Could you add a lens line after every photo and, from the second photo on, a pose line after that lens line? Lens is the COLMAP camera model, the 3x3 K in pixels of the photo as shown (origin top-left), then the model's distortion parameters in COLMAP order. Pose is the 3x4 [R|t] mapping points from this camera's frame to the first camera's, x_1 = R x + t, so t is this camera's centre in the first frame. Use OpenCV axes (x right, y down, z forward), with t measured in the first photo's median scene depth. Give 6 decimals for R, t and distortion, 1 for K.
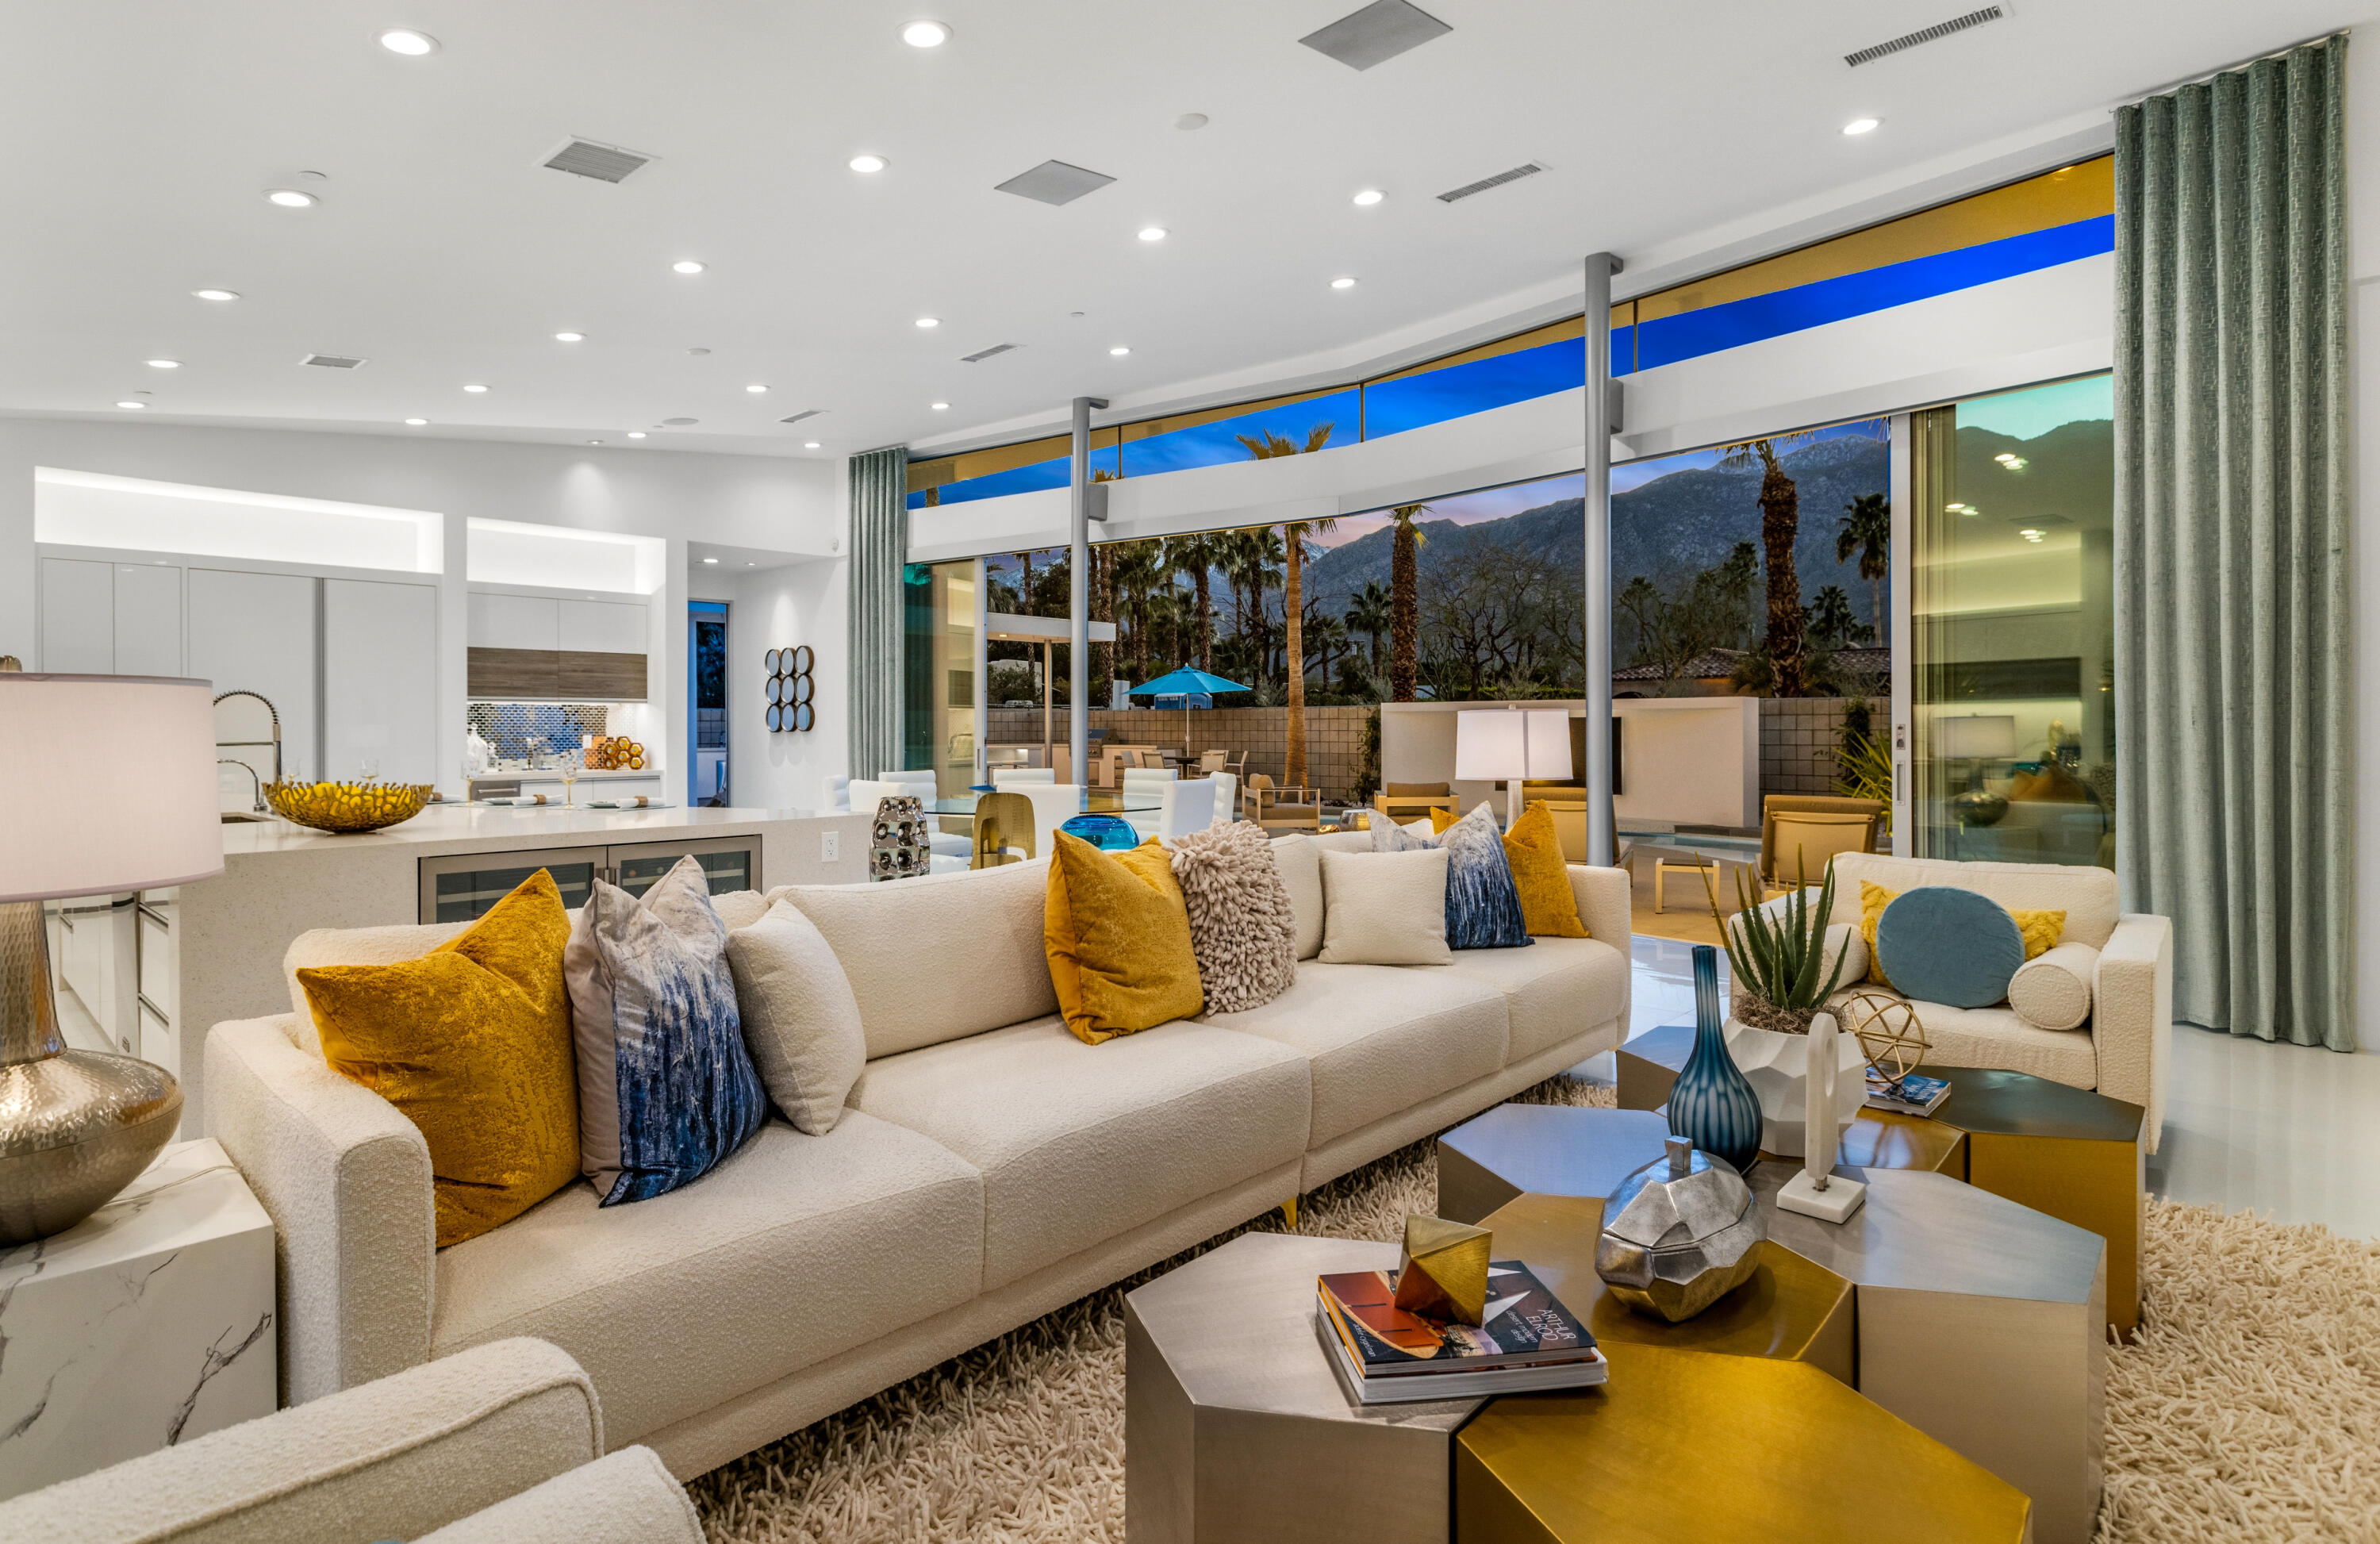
lens RADIAL K [[1211.2, 0, 1163.3], [0, 1211.2, 719.3], [0, 0, 1]] dist [-0.009348, 0.002147]
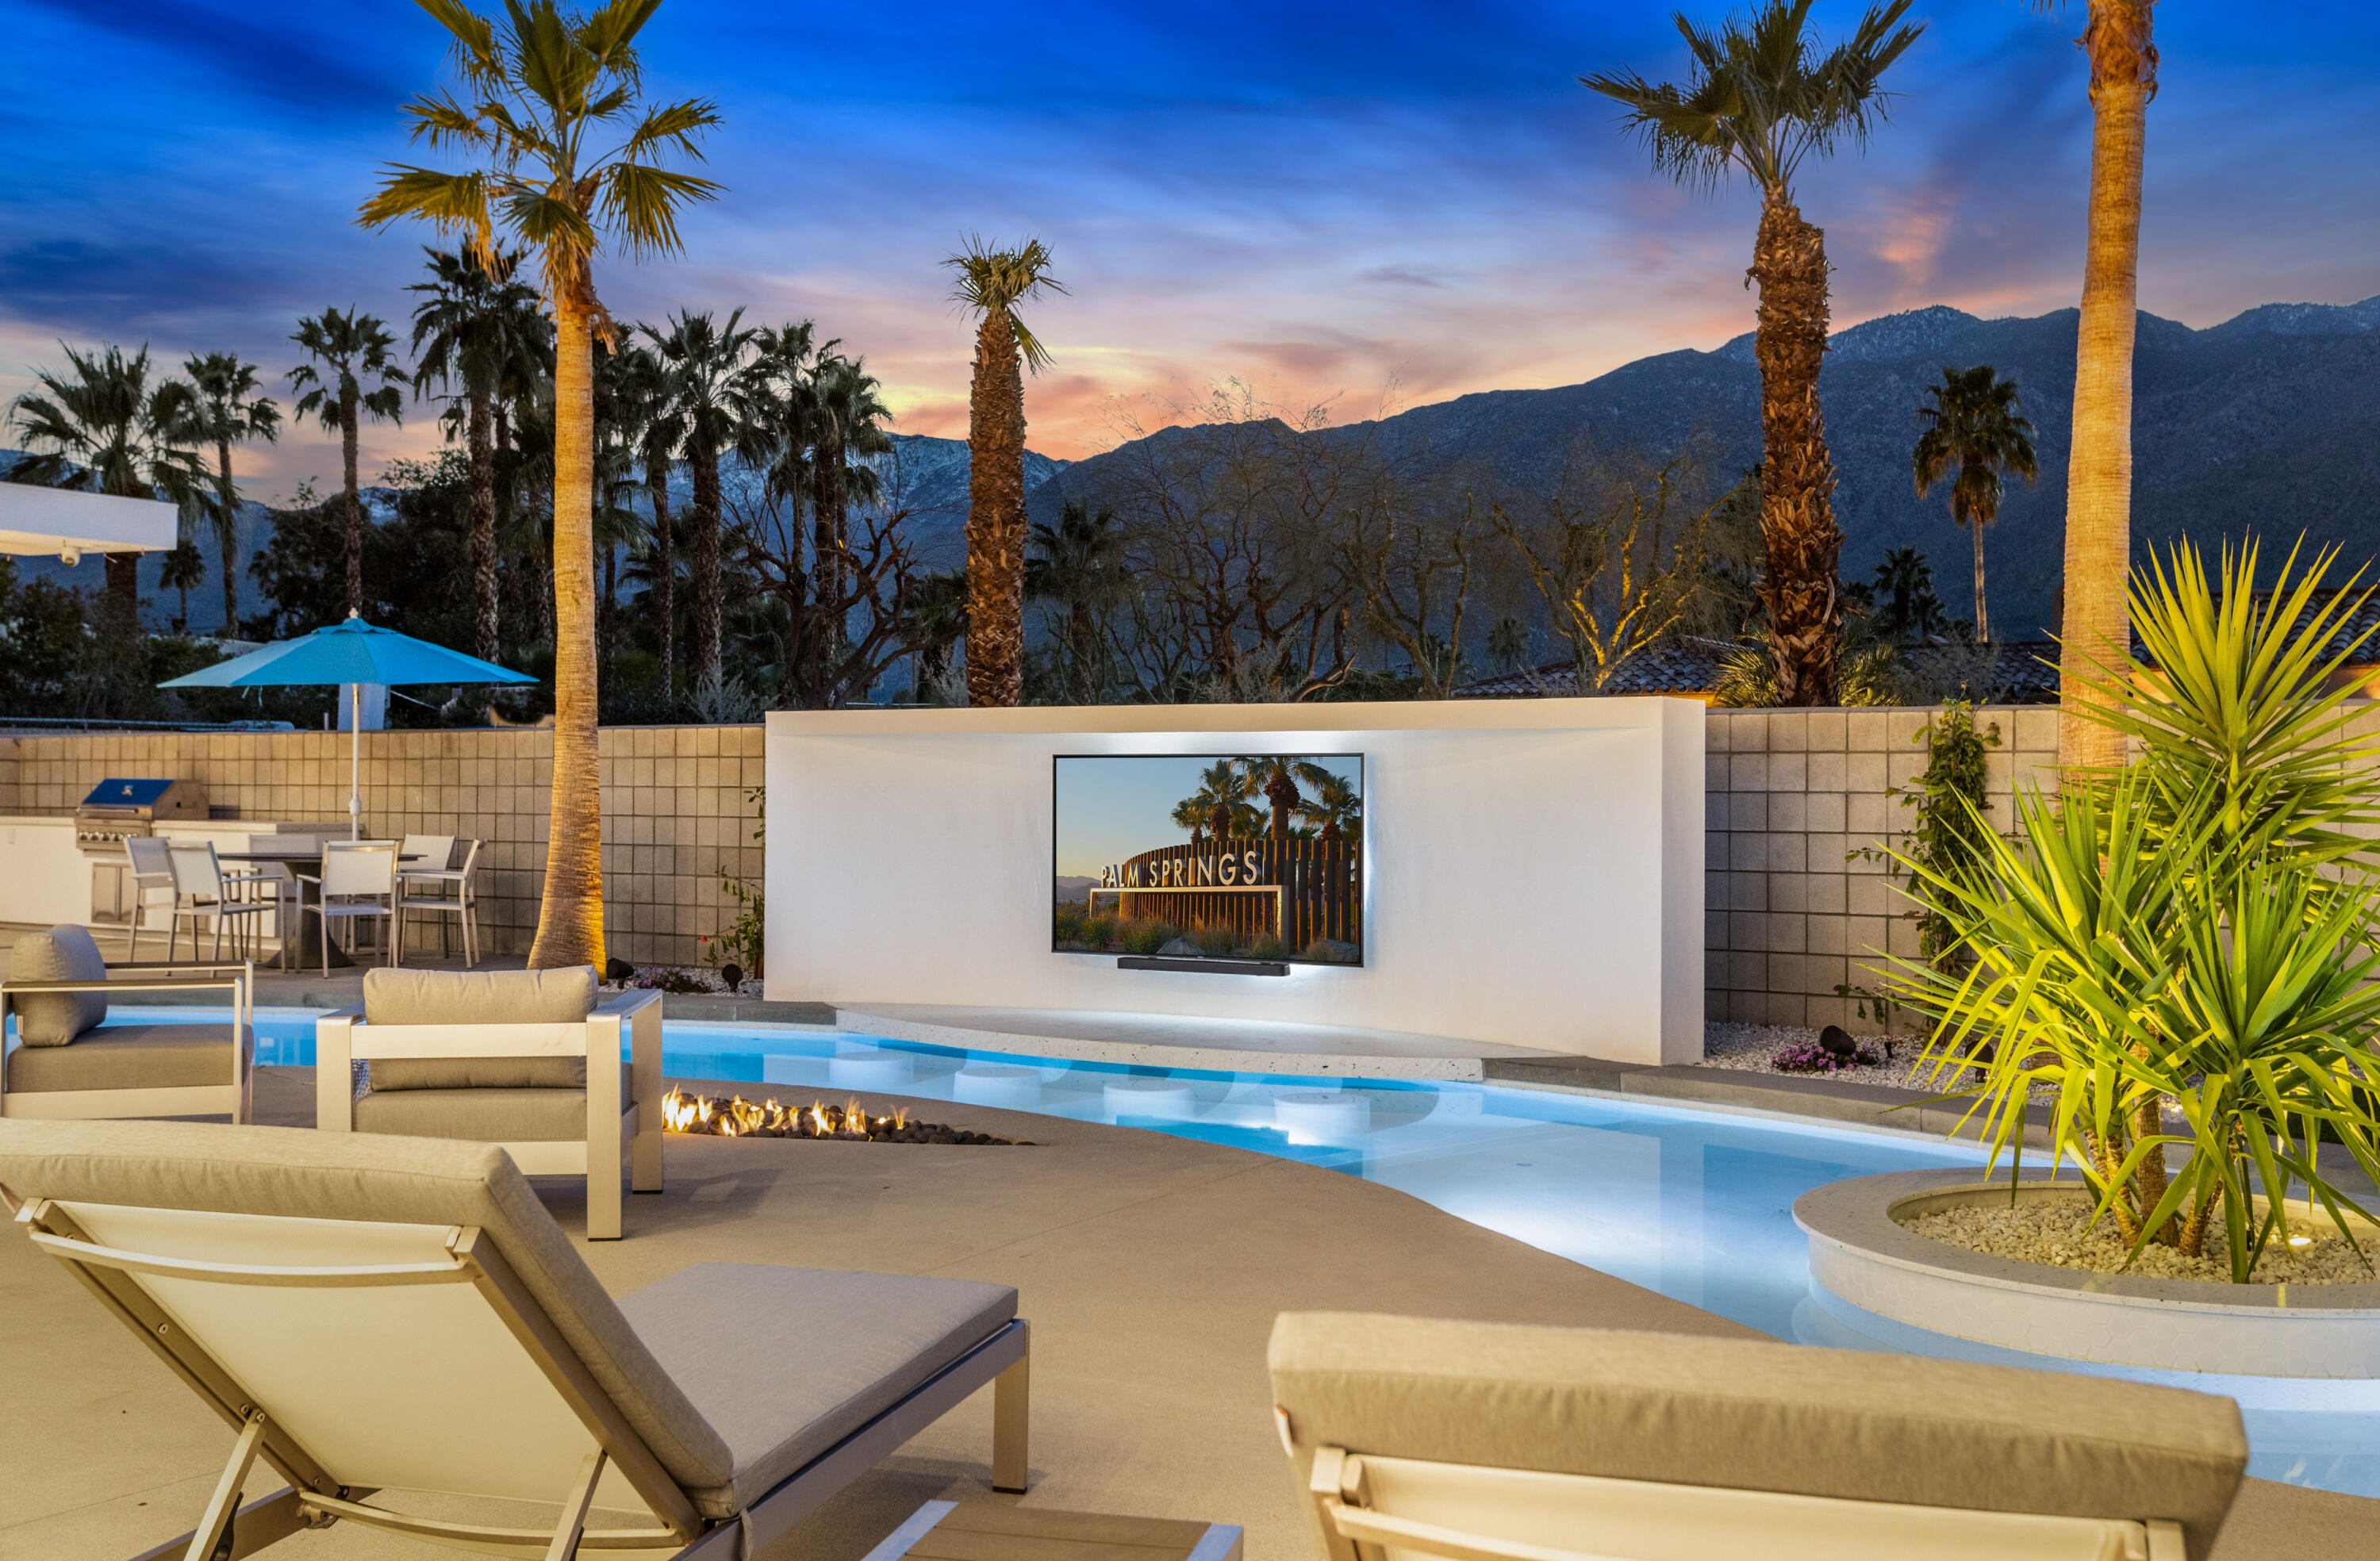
lens RADIAL K [[2221.7, 0, 1207.5], [0, 2221.7, 757.2], [0, 0, 1]] dist [-0.004596, 0.000000]
pose [[0.979764, 0.011241, 0.199840, 0.326182], [-0.009696, 0.999915, -0.008710, 0.009062], [-0.199921, 0.006596, 0.979790, 0.578754]]
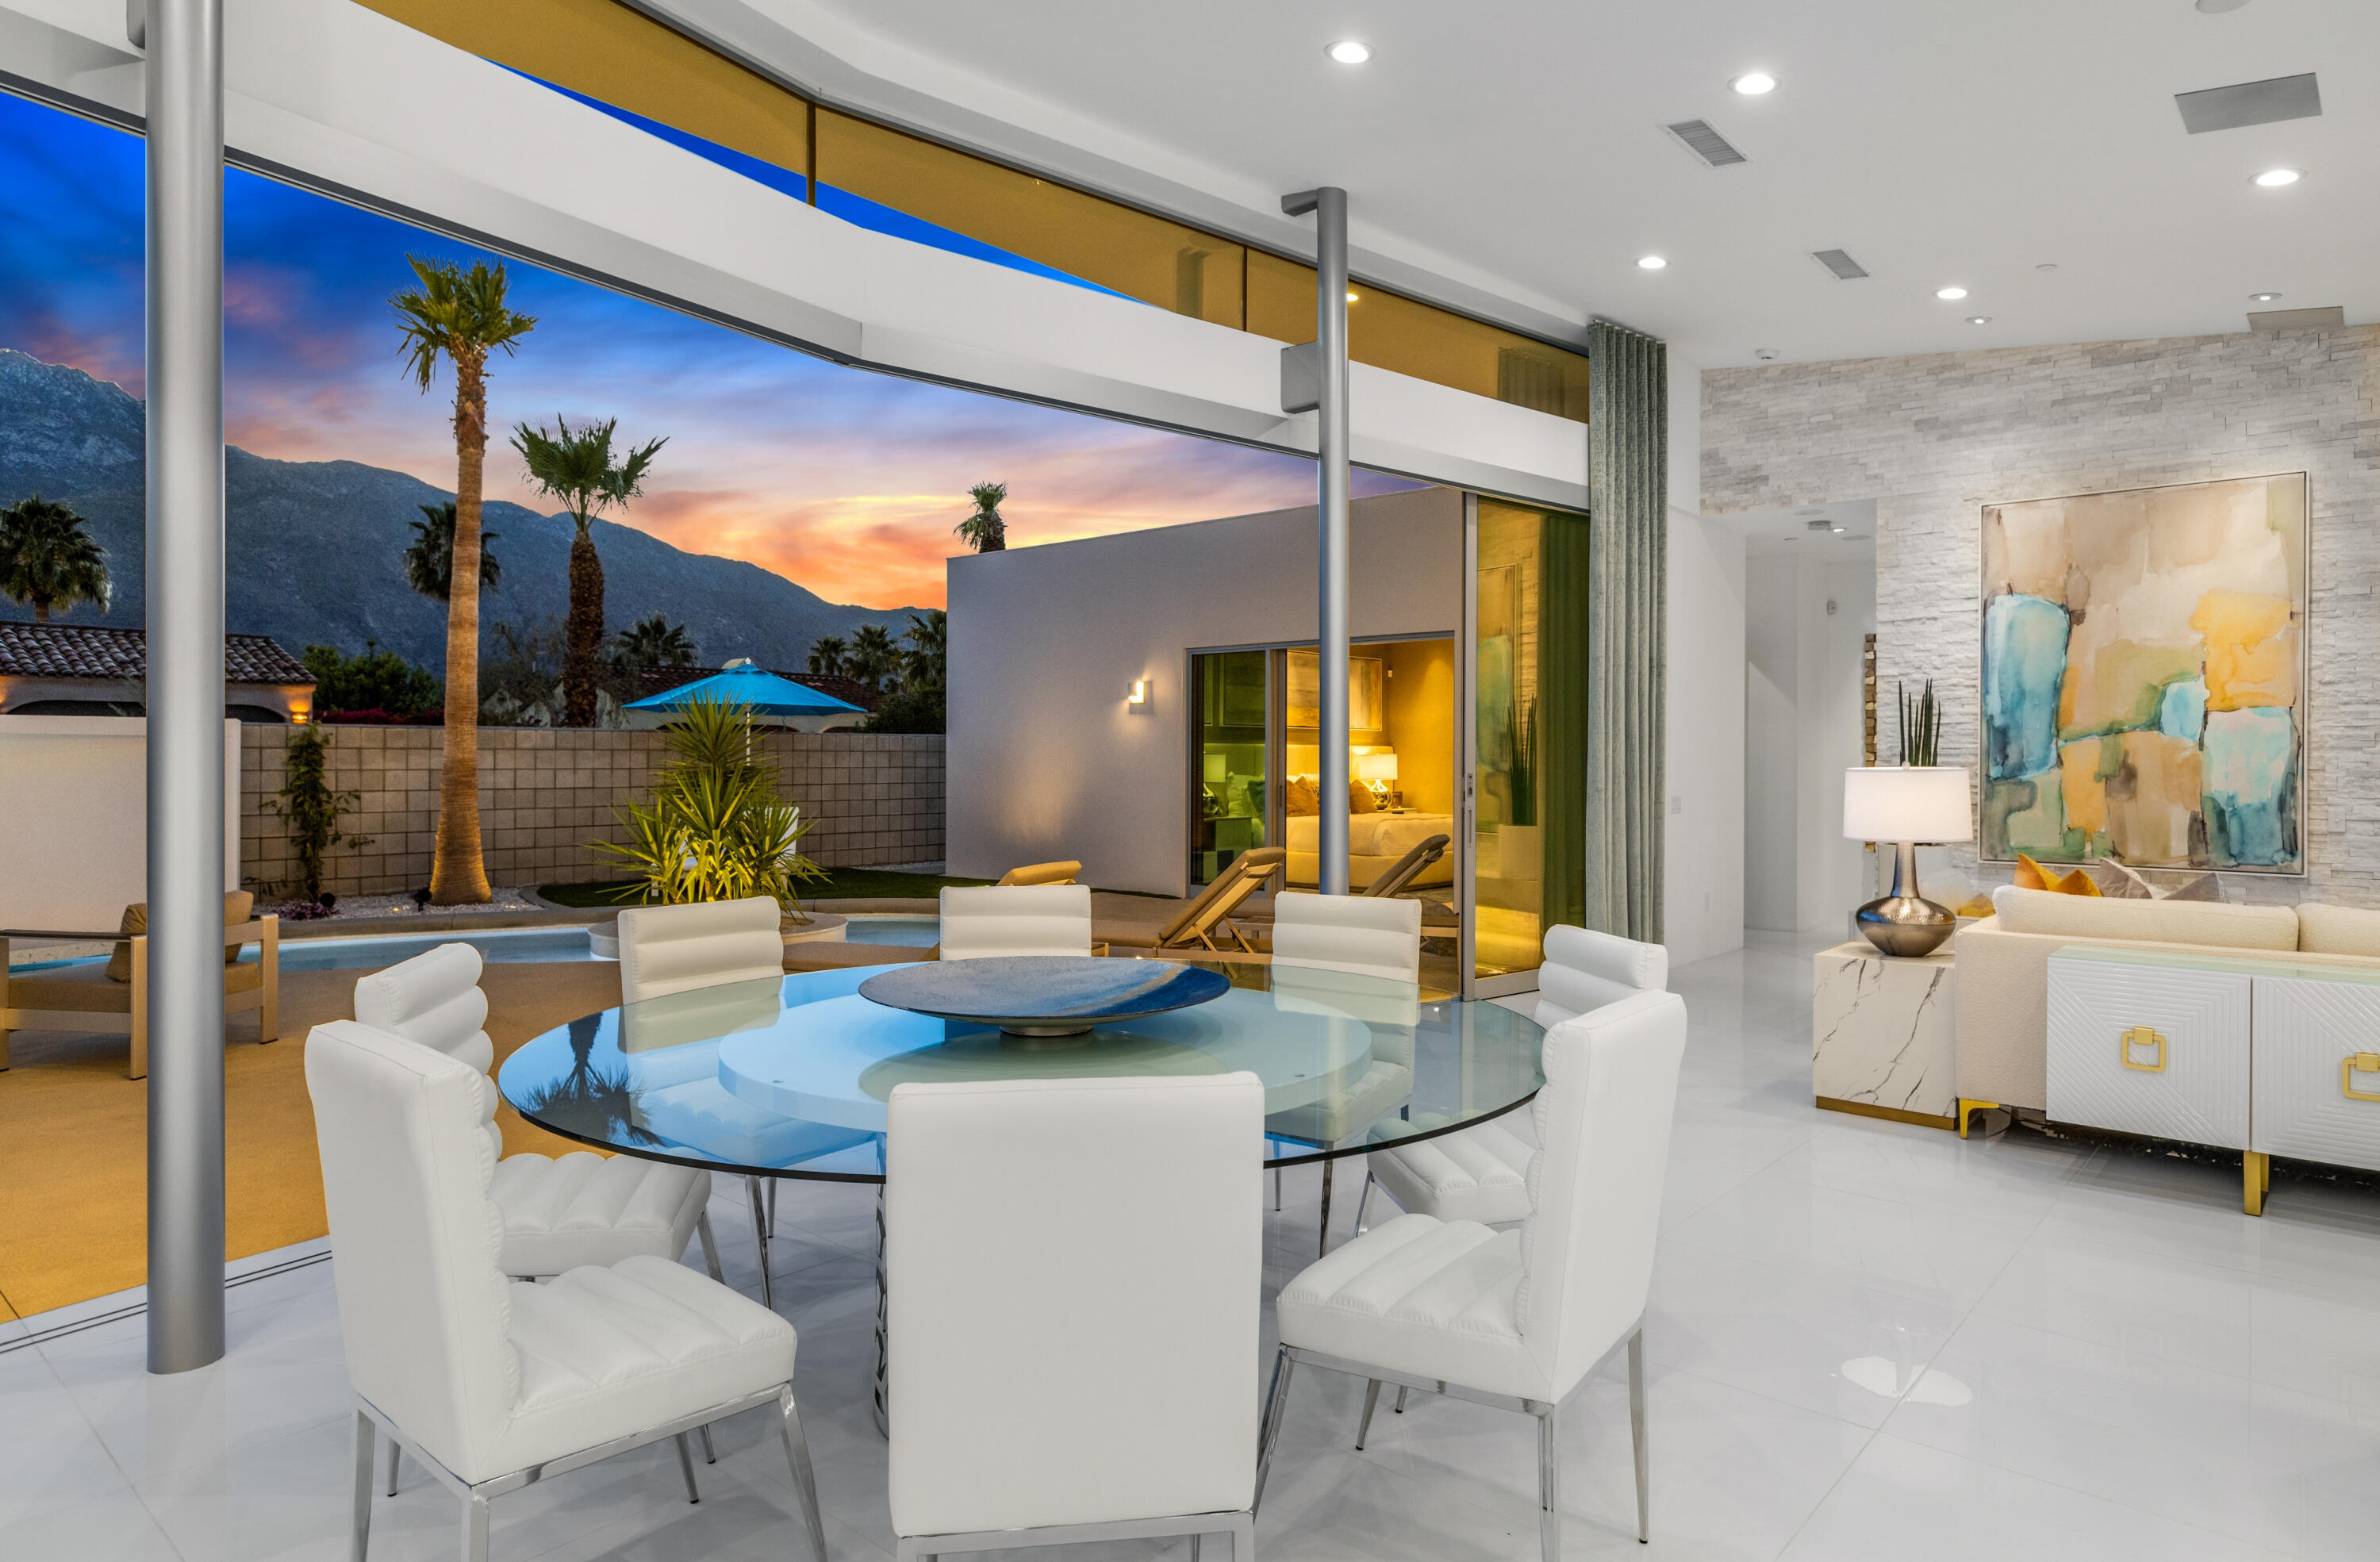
lens RADIAL K [[1371.8, 0, 1211.9], [0, 1371.8, 763.0], [0, 0, 1]] dist [0.003542, -0.001252]
pose [[-0.033412, -0.002370, 0.999439, -0.378907], [-0.009626, 0.999952, 0.002050, -0.003274], [-0.999395, -0.009553, -0.033433, 0.770007]]
